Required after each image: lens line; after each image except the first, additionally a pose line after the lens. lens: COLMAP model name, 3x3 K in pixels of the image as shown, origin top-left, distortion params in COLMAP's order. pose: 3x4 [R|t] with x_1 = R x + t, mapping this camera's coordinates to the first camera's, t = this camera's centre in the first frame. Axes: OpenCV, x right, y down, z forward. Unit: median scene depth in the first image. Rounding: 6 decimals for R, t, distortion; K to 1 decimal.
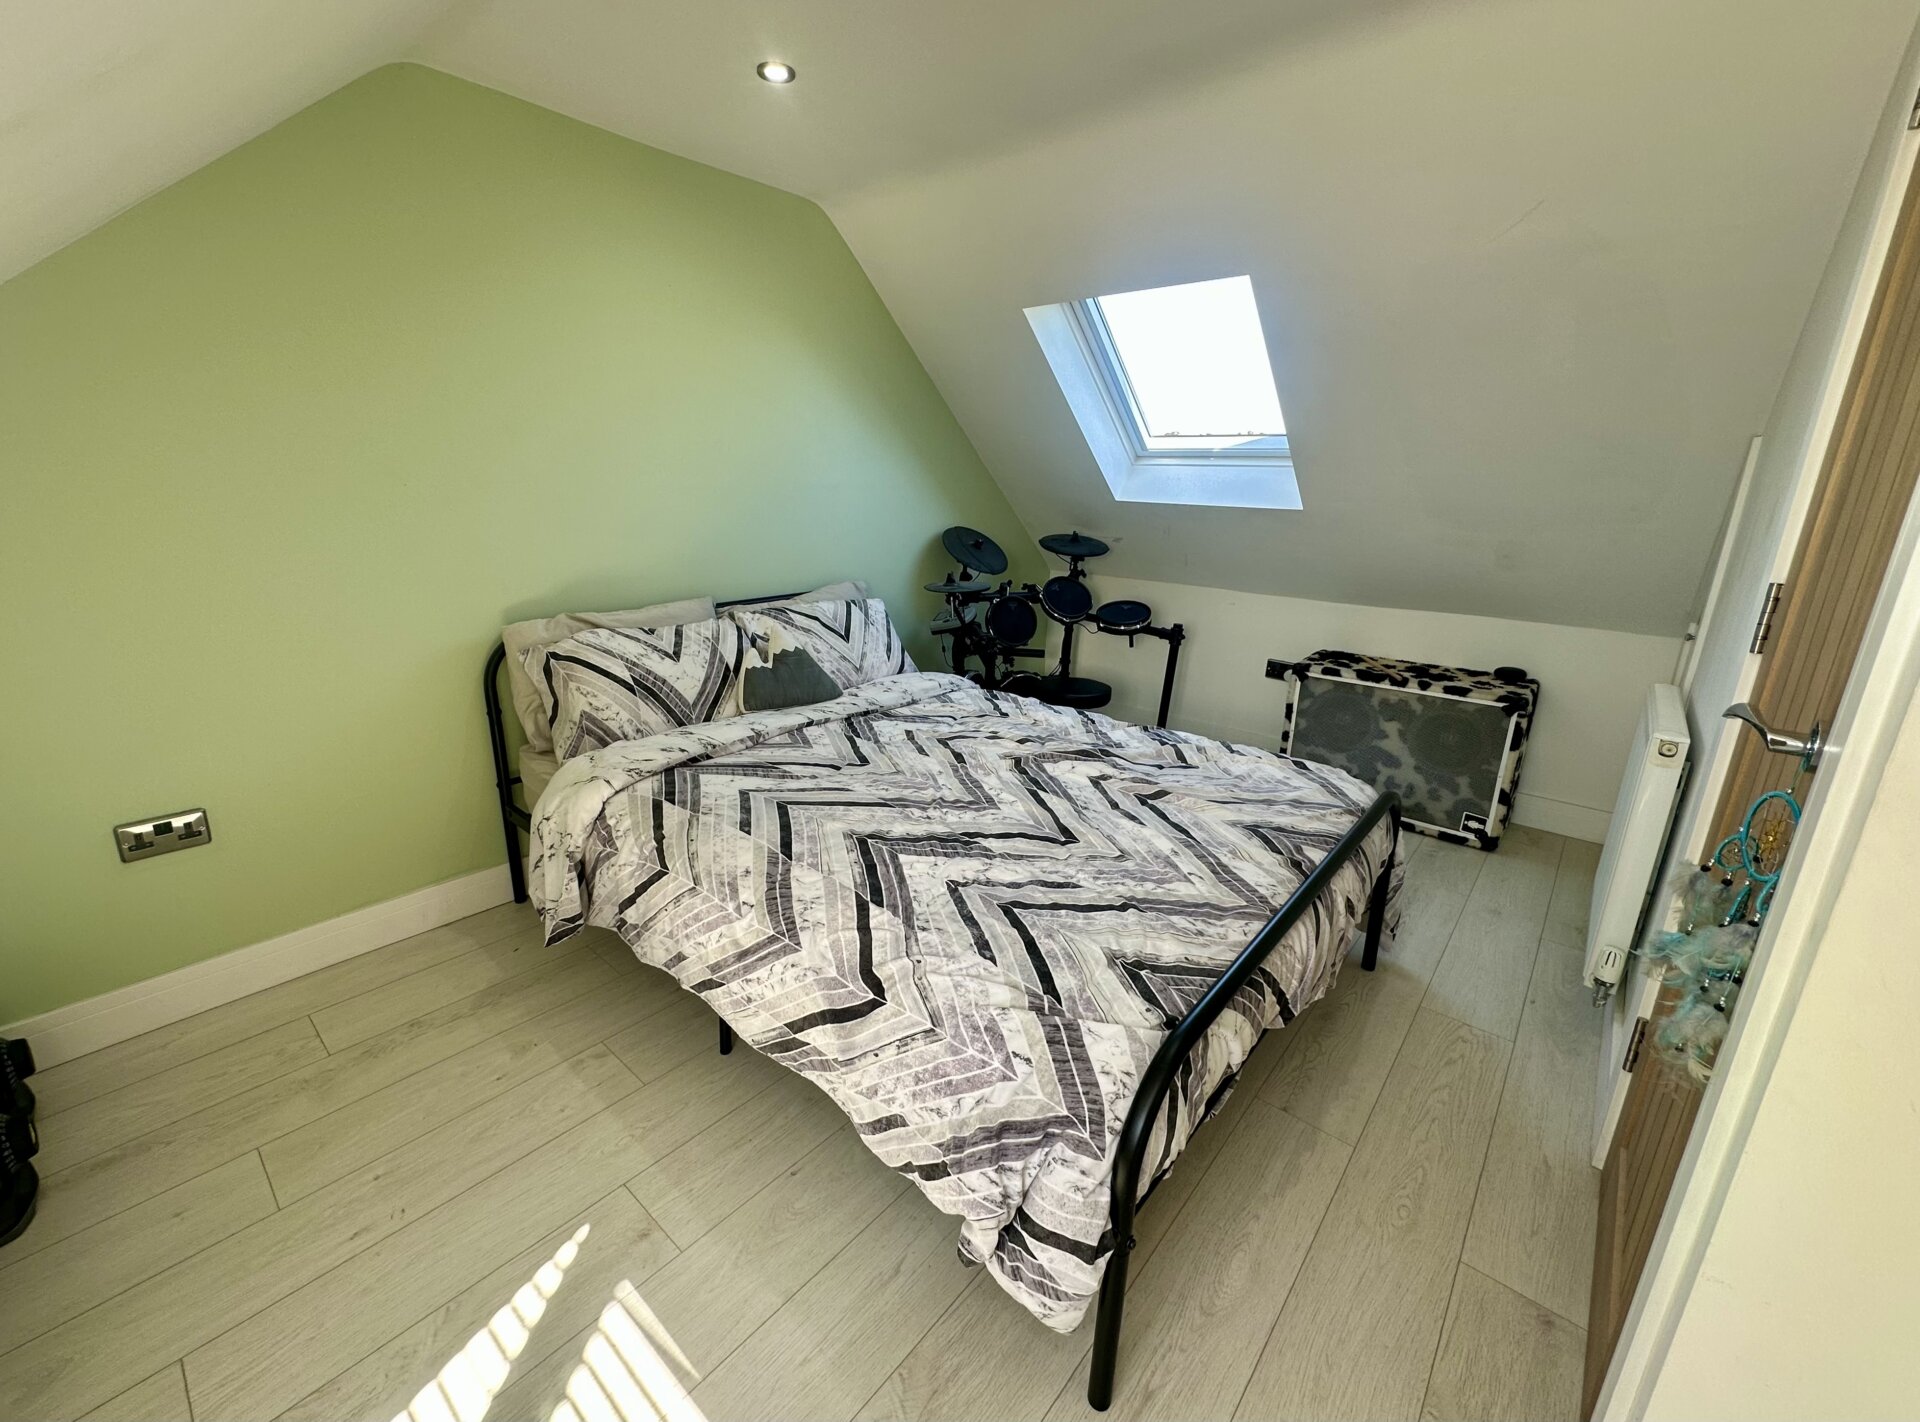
lens RADIAL K [[791.2, 0, 927.0], [0, 791.2, 688.5], [0, 0, 1]] dist [0.001000, 0.000025]
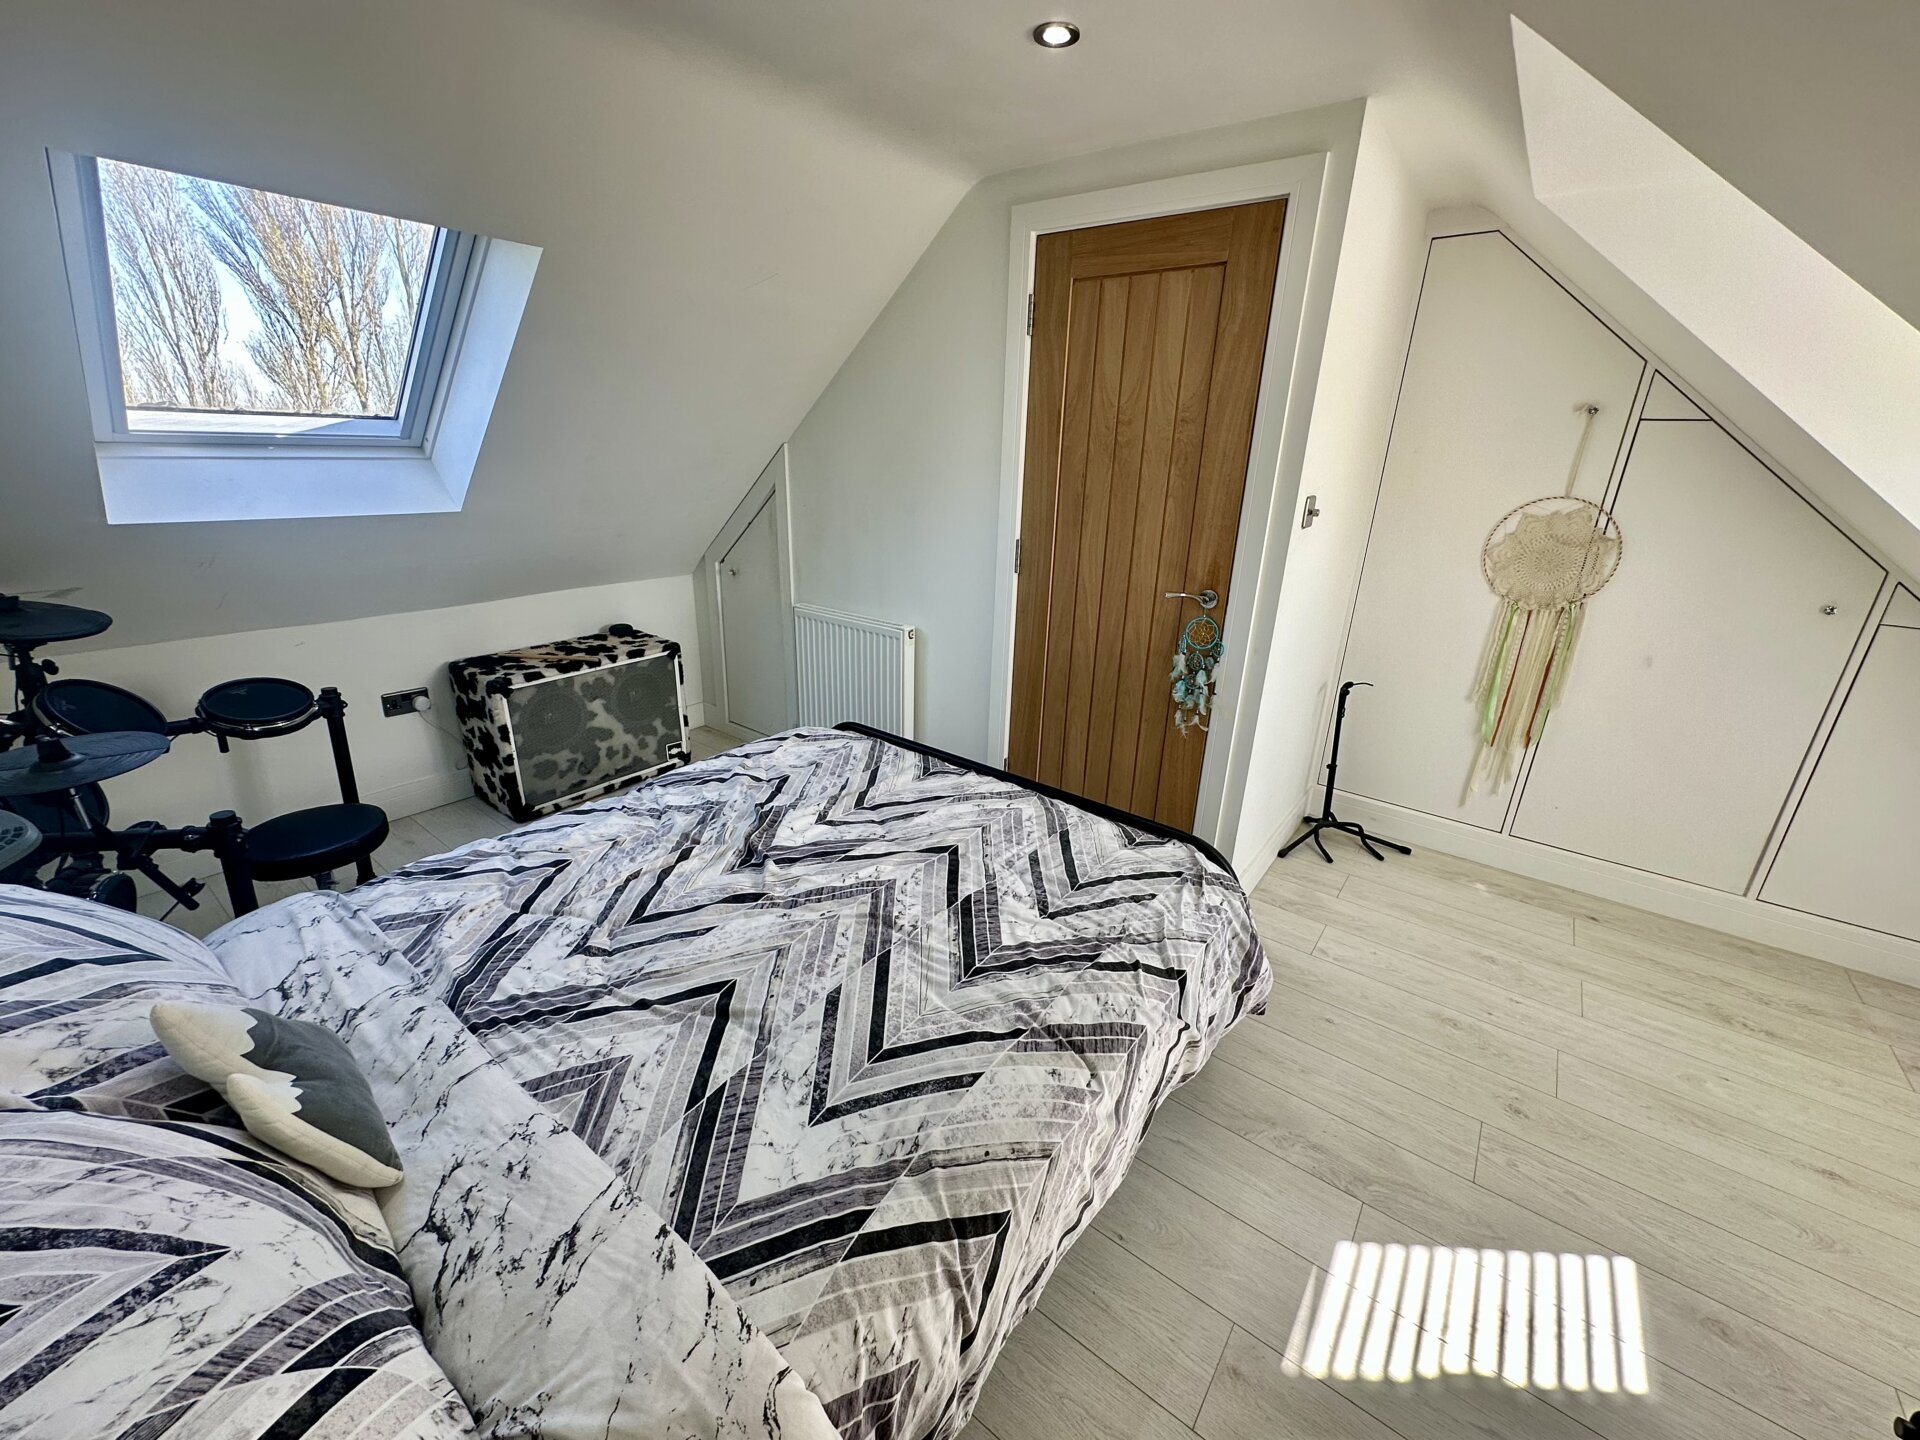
lens RADIAL K [[766.8, 0, 957.7], [0, 766.8, 715.1], [0, 0, 1]] dist [-0.001453, -0.000276]
pose [[-0.078377, -0.357793, 0.930506, -0.592588], [0.228081, 0.902185, 0.366115, -0.291958], [-0.970482, 0.240926, 0.010895, 0.730417]]
